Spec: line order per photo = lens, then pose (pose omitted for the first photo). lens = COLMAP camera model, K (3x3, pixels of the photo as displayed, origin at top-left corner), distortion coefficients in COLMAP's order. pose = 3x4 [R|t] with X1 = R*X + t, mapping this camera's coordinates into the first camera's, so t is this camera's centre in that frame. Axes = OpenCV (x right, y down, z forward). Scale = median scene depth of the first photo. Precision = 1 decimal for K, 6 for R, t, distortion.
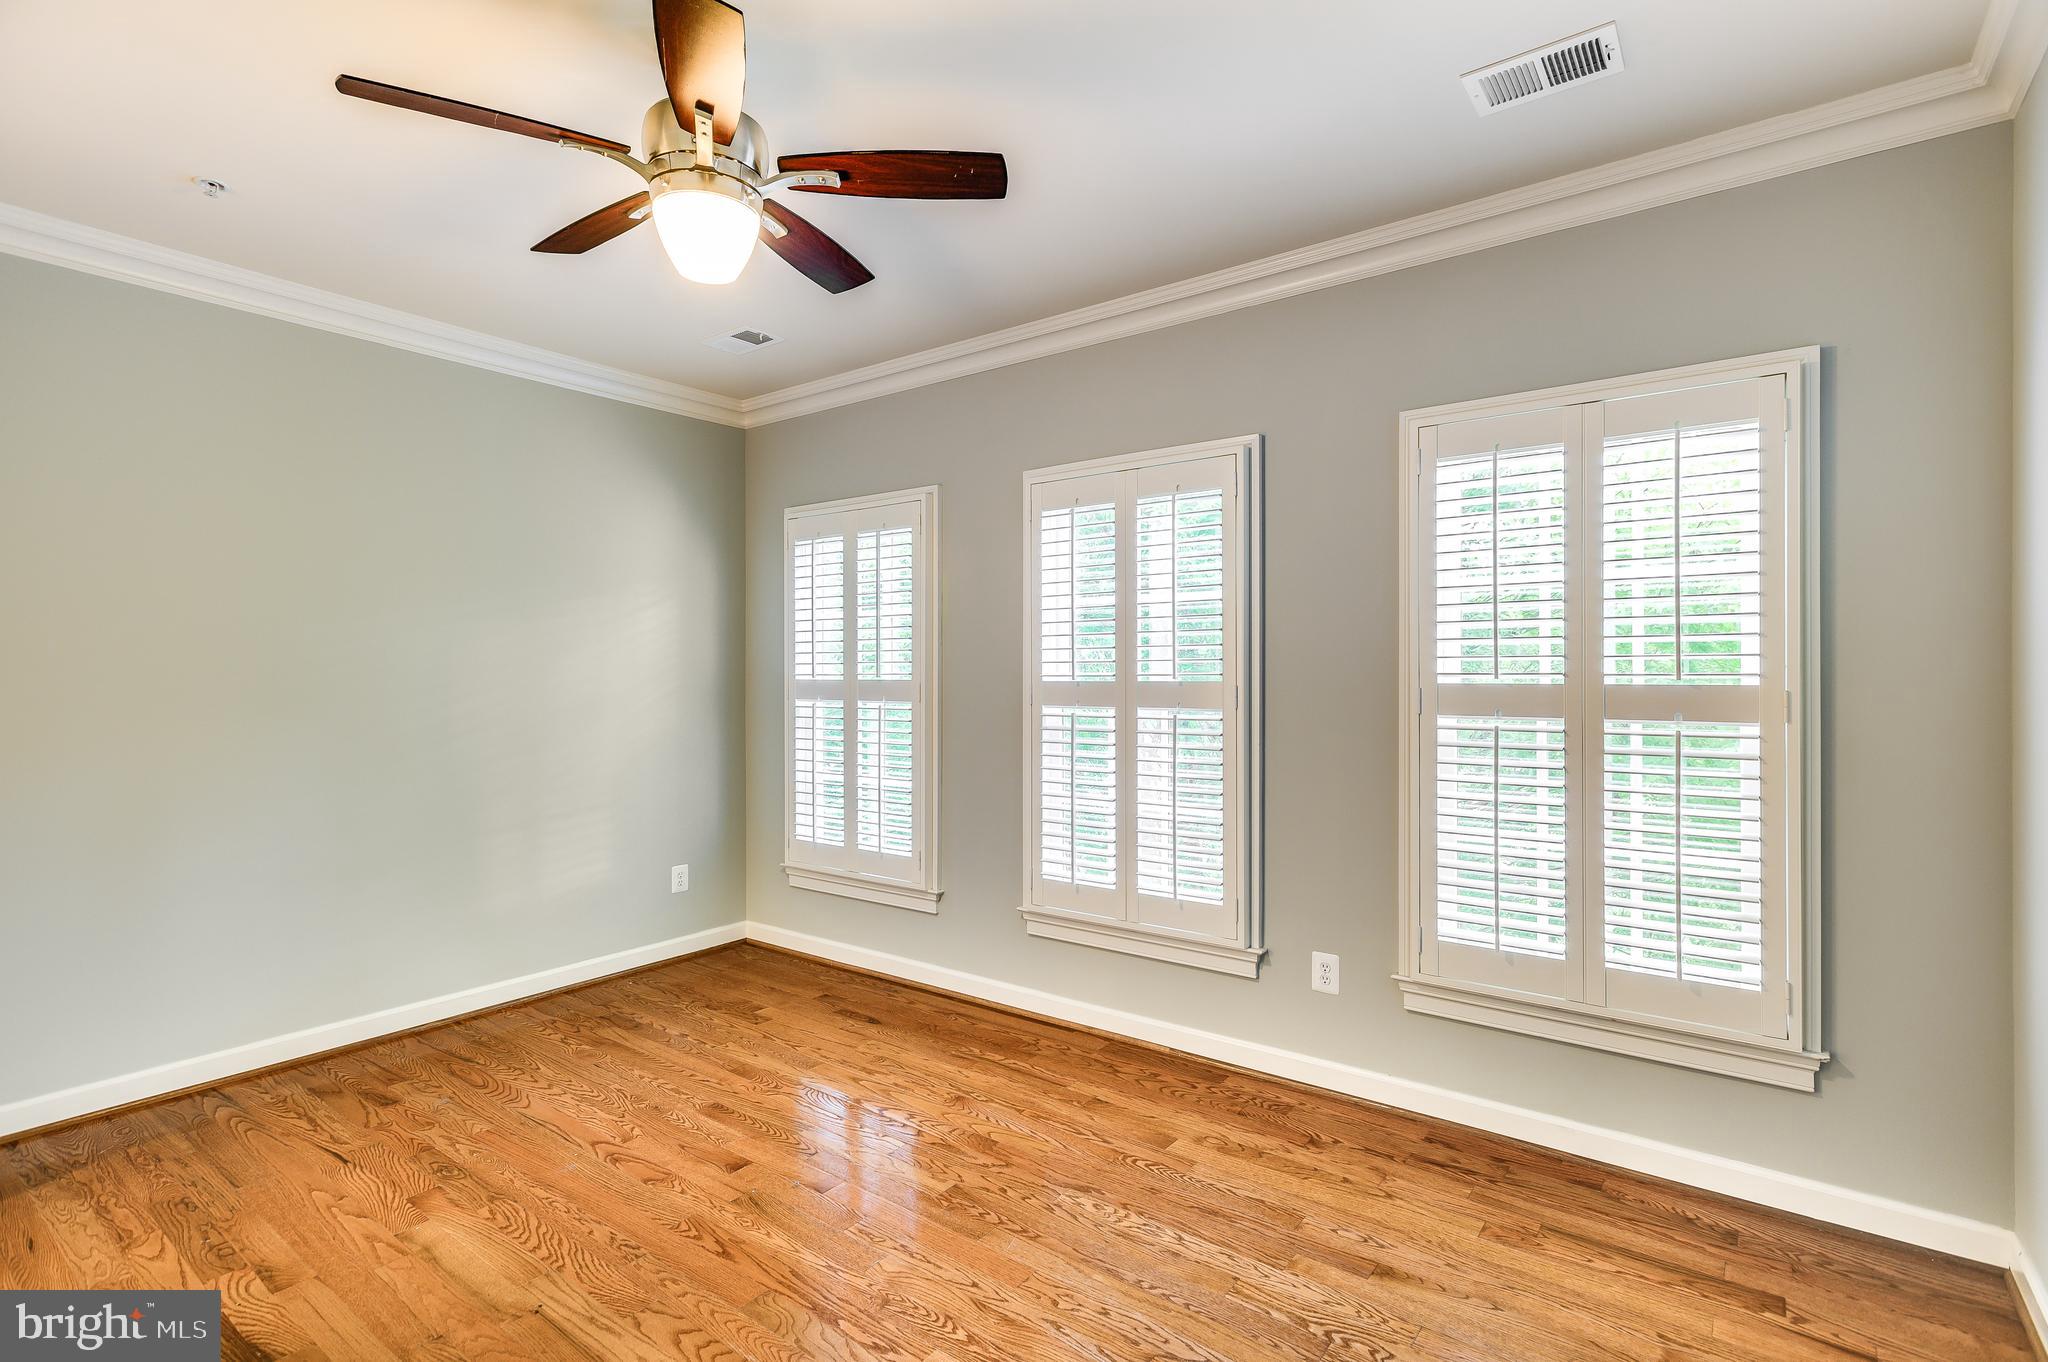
lens RADIAL K [[988.8, 0, 1028.7], [0, 988.8, 717.9], [0, 0, 1]] dist [-0.009937, 0.000058]
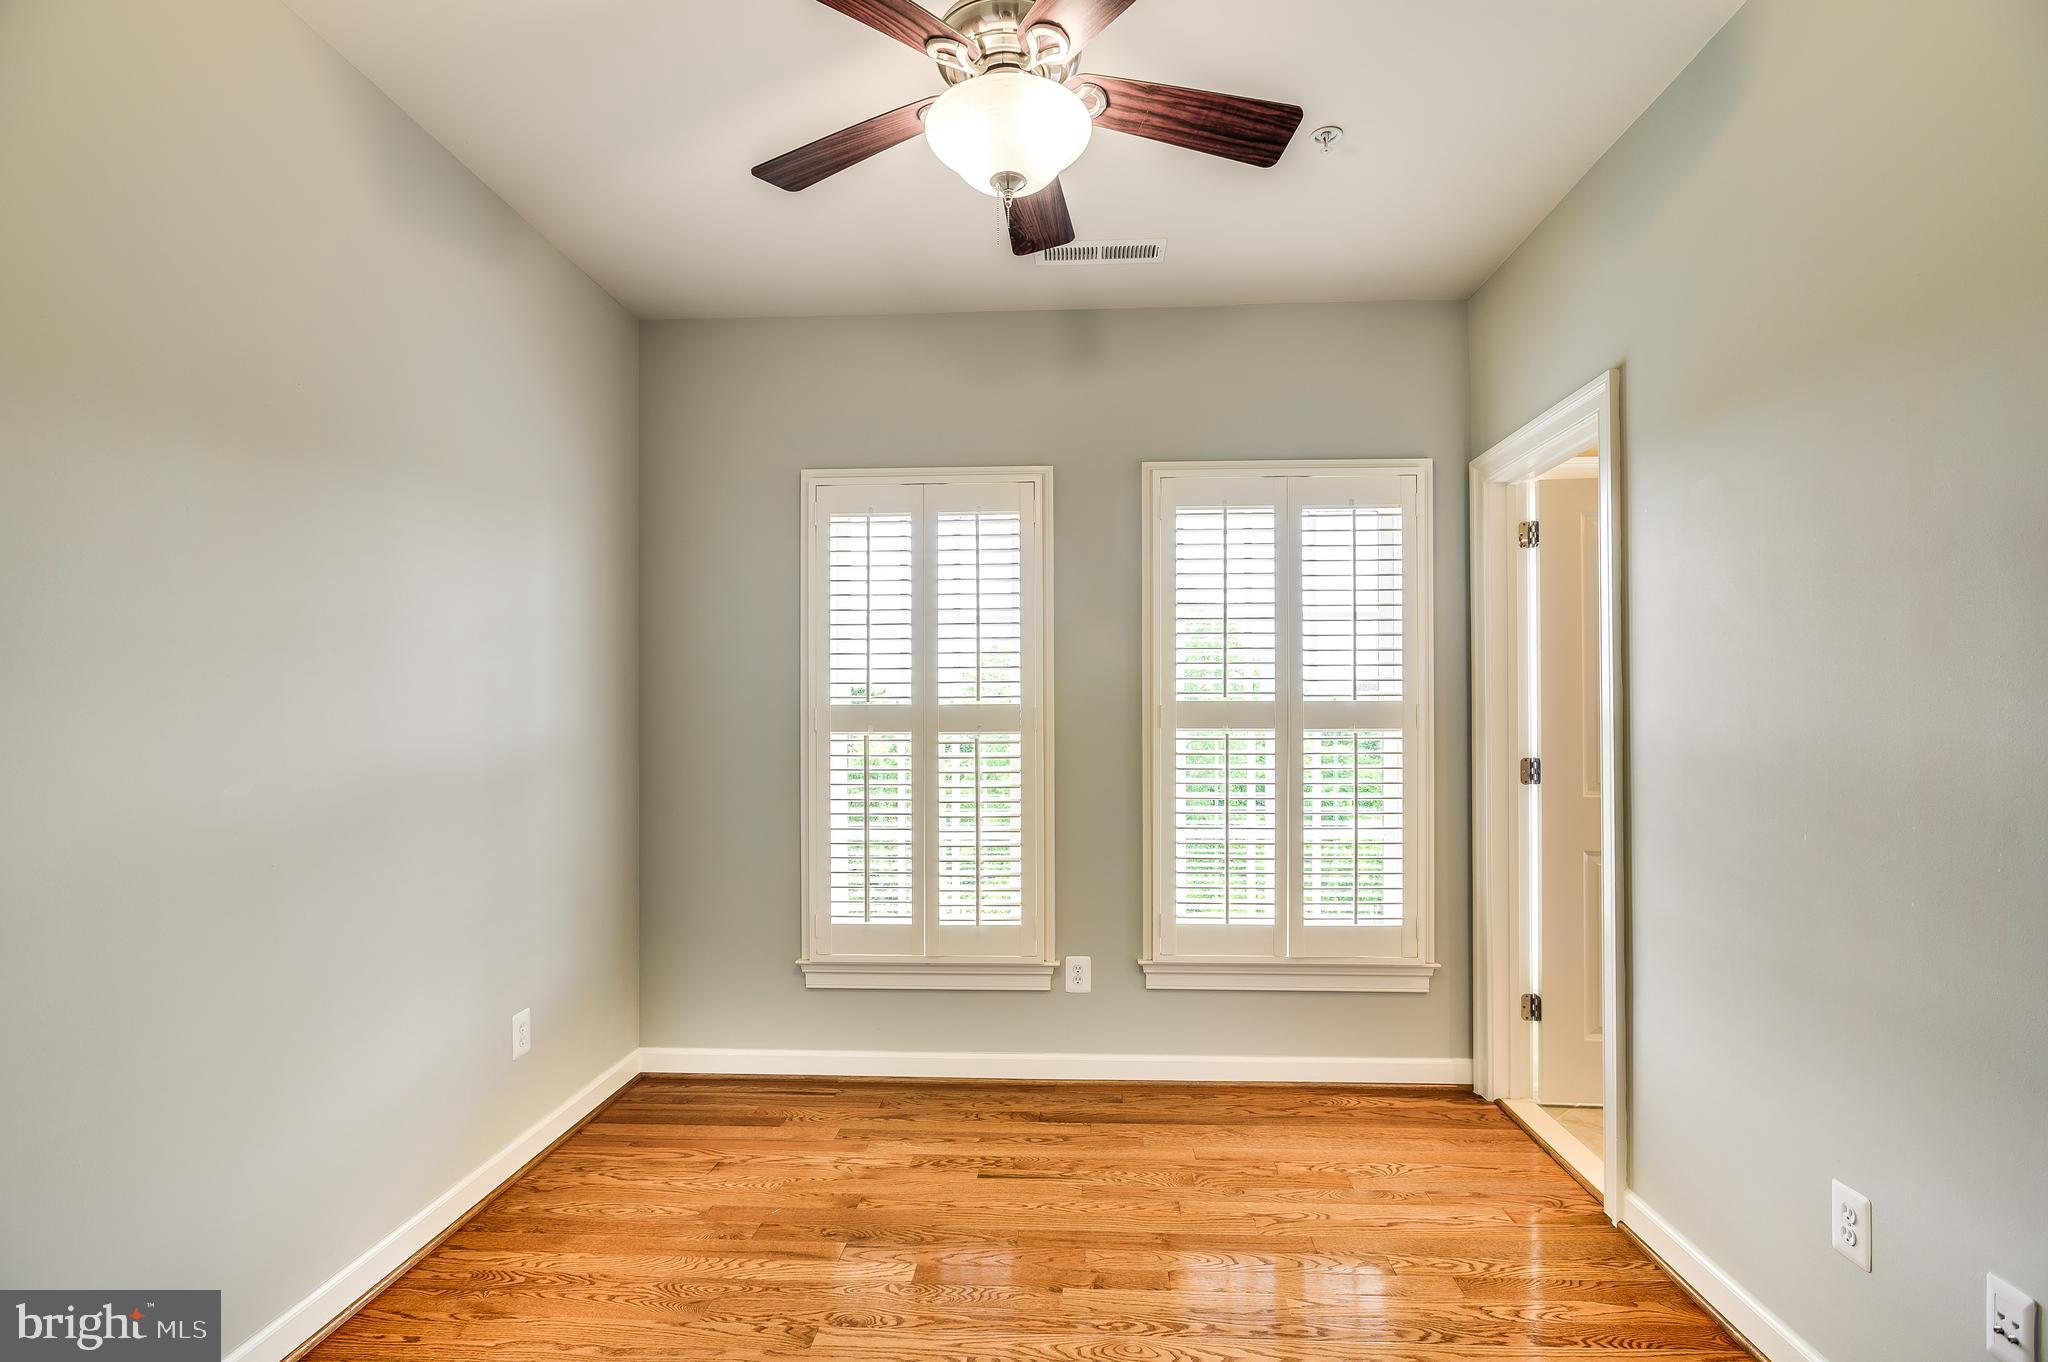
lens RADIAL K [[896.9, 0, 1029.6], [0, 896.9, 691.2], [0, 0, 1]] dist [-0.068025, 0.000084]
pose [[0.825197, -0.005468, 0.564819, -0.380164], [0.034390, 0.998584, -0.040576, -0.012920], [-0.563797, 0.052907, 0.824217, 0.291015]]
